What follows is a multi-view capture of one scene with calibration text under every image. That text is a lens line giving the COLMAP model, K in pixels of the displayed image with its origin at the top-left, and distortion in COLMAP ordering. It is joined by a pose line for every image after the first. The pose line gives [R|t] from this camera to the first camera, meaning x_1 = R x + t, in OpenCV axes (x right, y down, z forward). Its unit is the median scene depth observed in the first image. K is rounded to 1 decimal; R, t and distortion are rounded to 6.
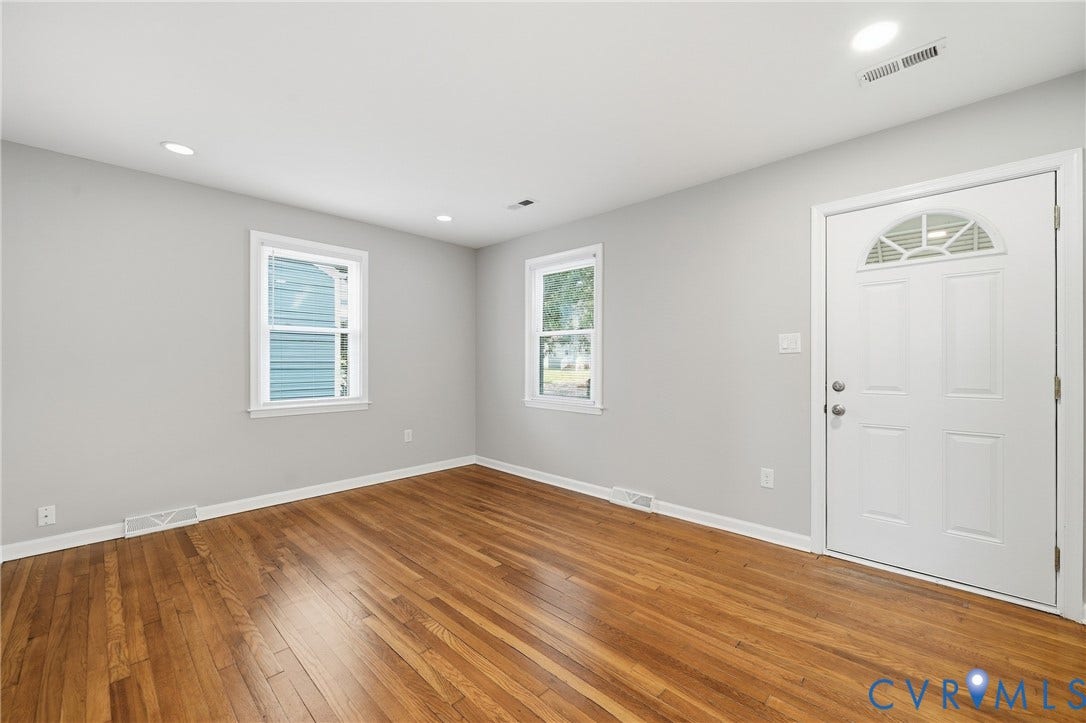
lens RADIAL K [[435.3, 0, 543.0], [0, 435.3, 361.5], [0, 0, 1]] dist [-0.000004, 0.000041]
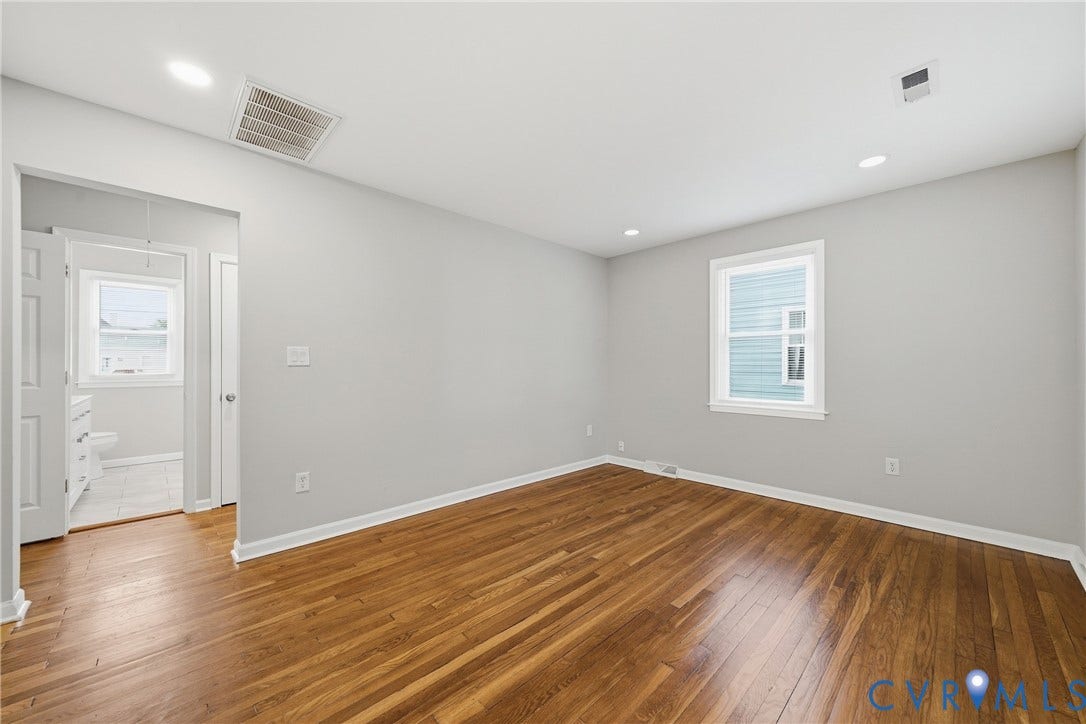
lens RADIAL K [[404.7, 0, 543.0], [0, 404.7, 362.0], [0, 0, 1]] dist [-0.000960, 0.000000]
pose [[-0.028556, -0.009806, -0.999544, 0.538104], [-0.002895, 0.999949, -0.009727, 0.003969], [0.999588, 0.002616, -0.028583, 0.594469]]
